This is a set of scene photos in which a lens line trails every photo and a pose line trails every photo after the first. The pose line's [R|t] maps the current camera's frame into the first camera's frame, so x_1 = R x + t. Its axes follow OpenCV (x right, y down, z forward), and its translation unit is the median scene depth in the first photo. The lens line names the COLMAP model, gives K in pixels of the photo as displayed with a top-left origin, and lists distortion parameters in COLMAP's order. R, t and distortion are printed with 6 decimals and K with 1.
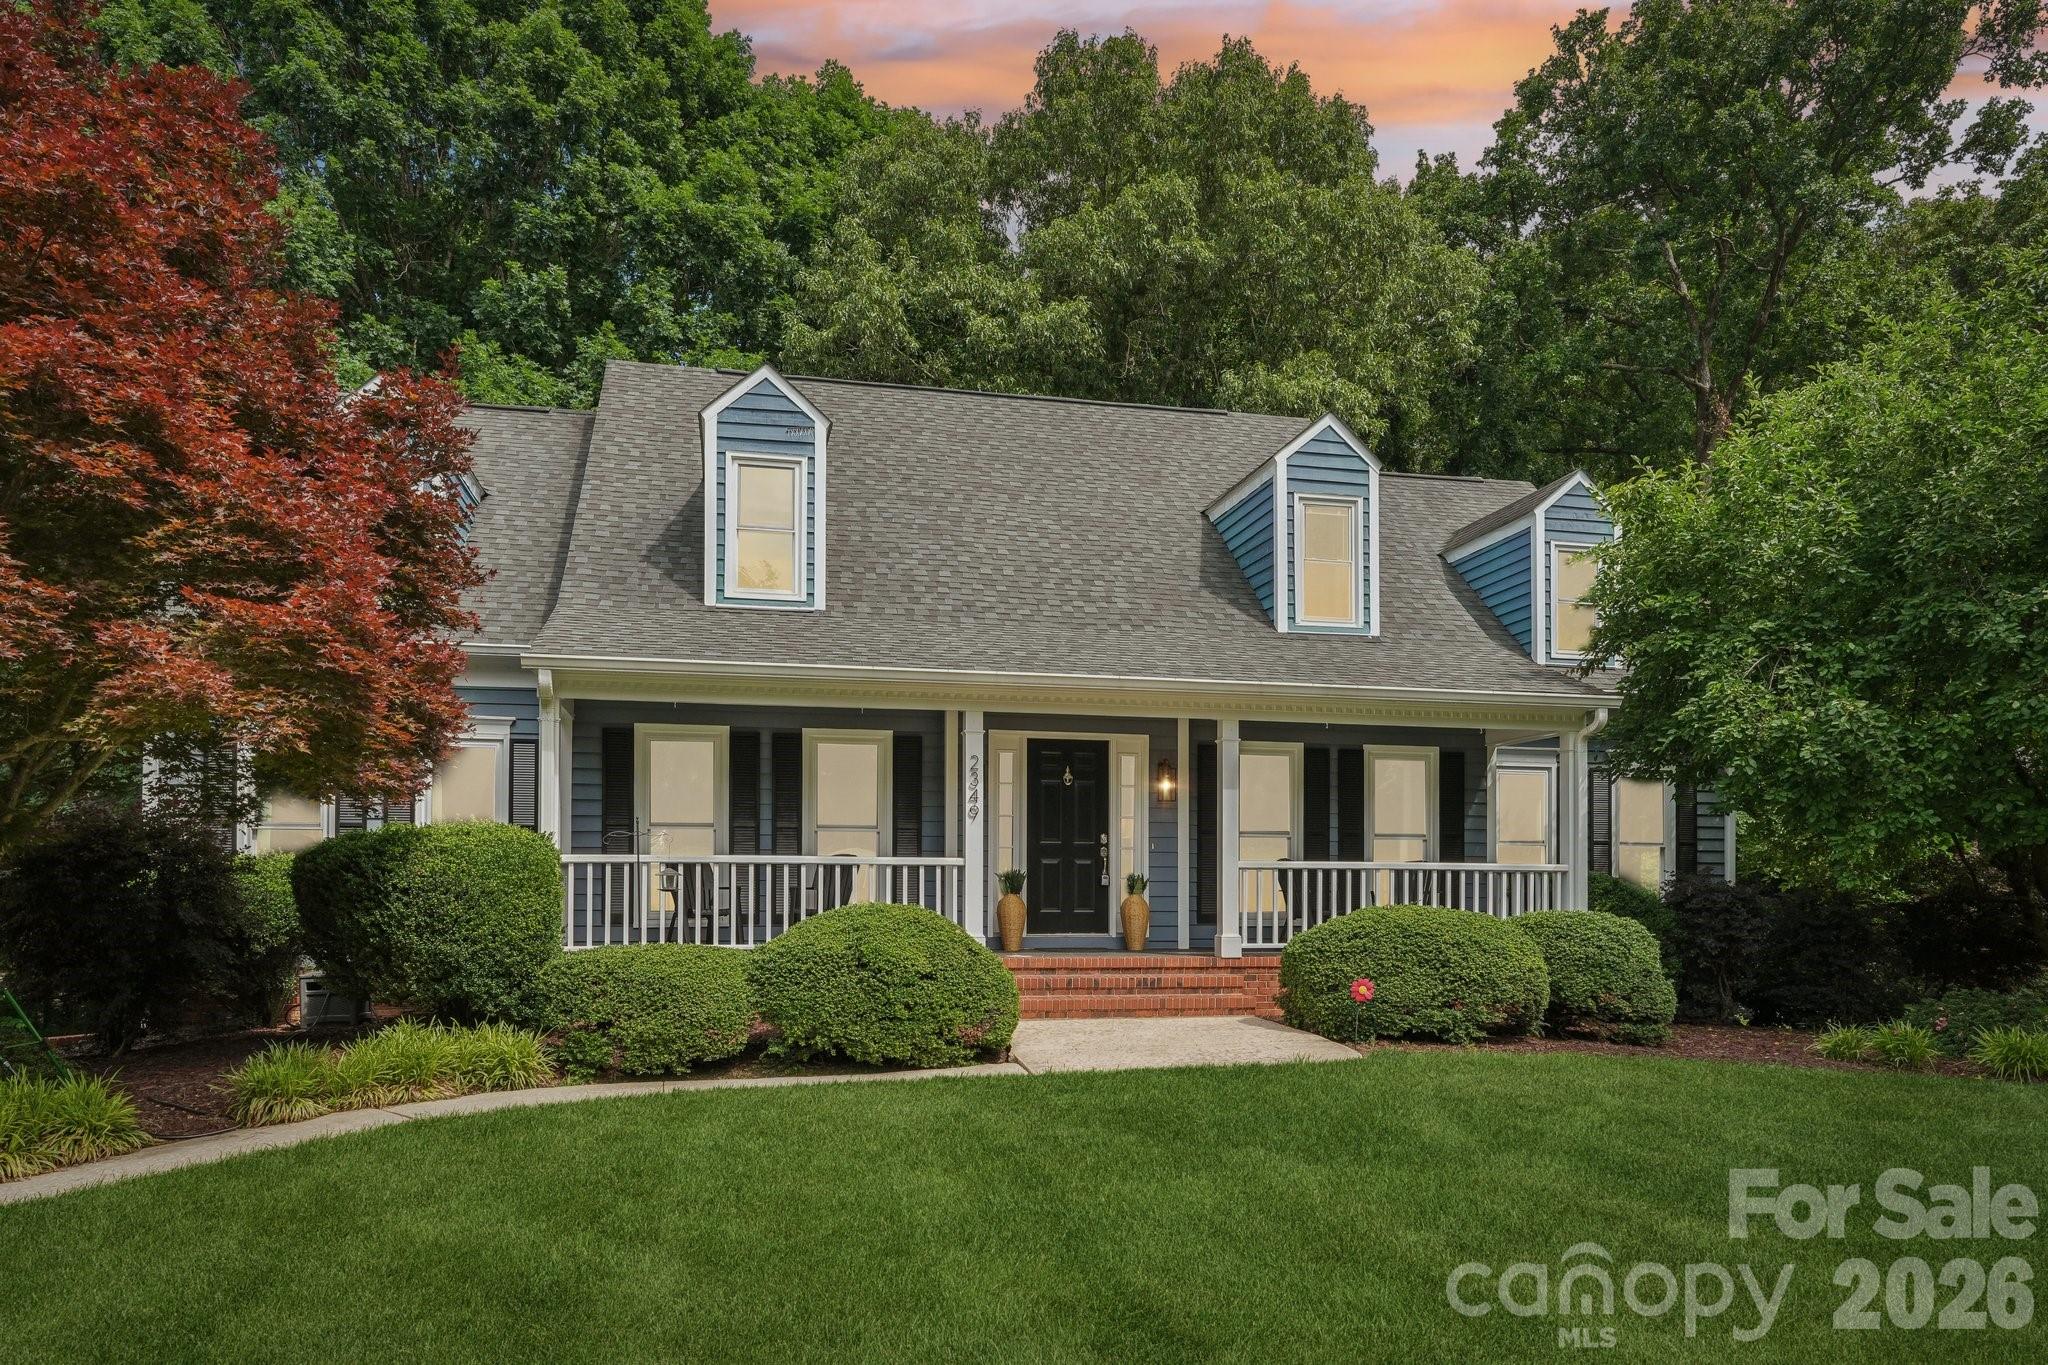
lens RADIAL K [[1311.0, 0, 1021.8], [0, 1311.0, 876.4], [0, 0, 1]] dist [0.000364, 0.002811]
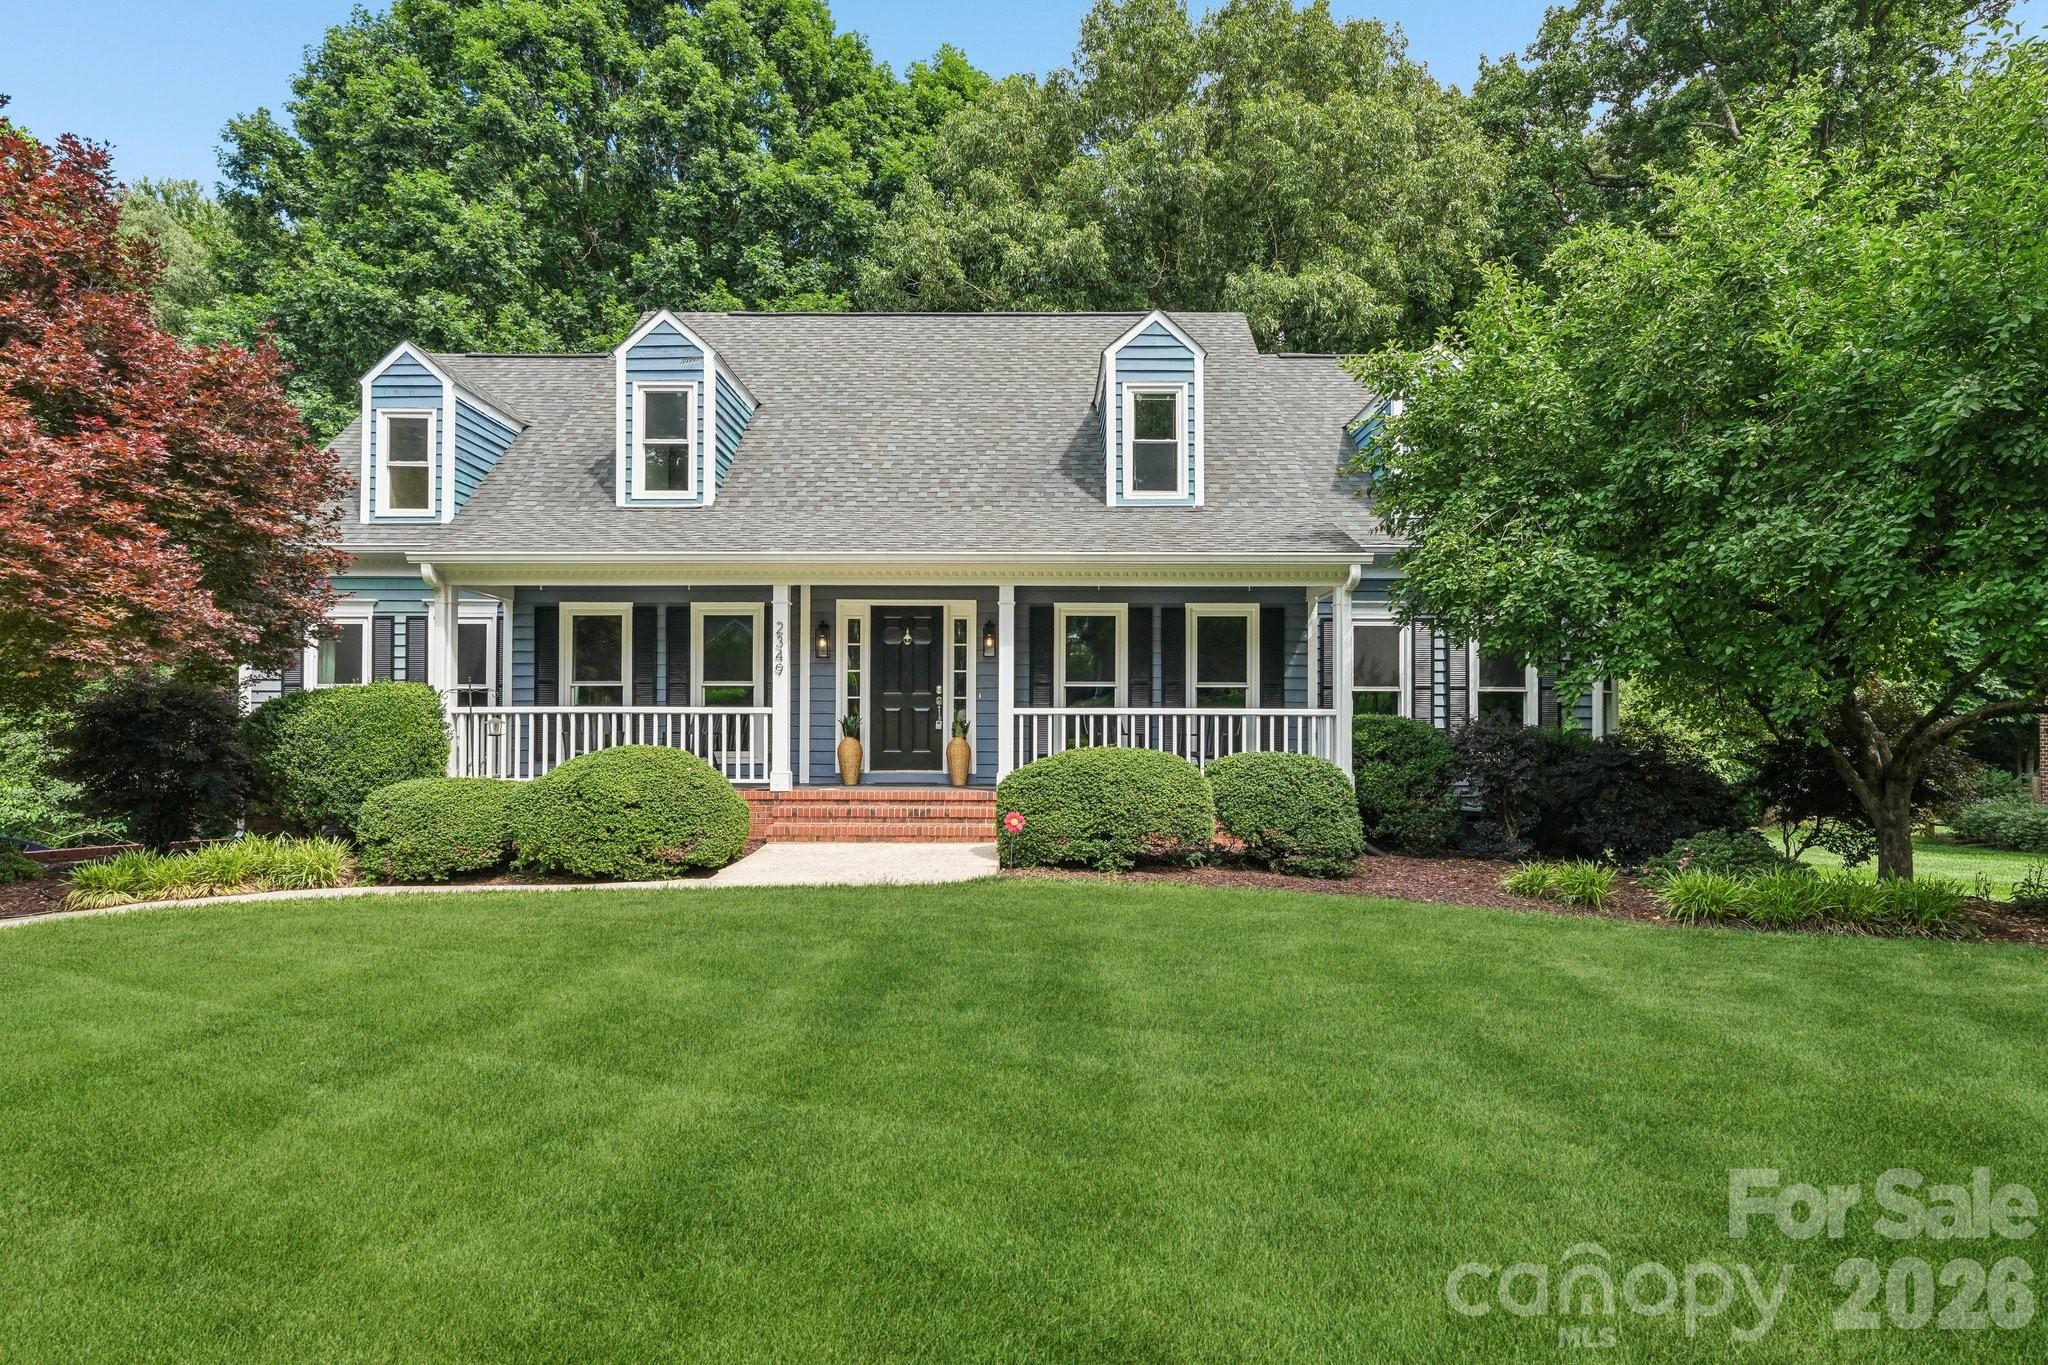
lens RADIAL K [[1109.2, 0, 1033.1], [0, 1109.2, 720.6], [0, 0, 1]] dist [0.001541, 0.000304]
pose [[0.977947, -0.004366, -0.208805, 0.327320], [0.004538, 0.999990, 0.000347, -0.000953], [0.208802, -0.001287, 0.977957, 0.044356]]
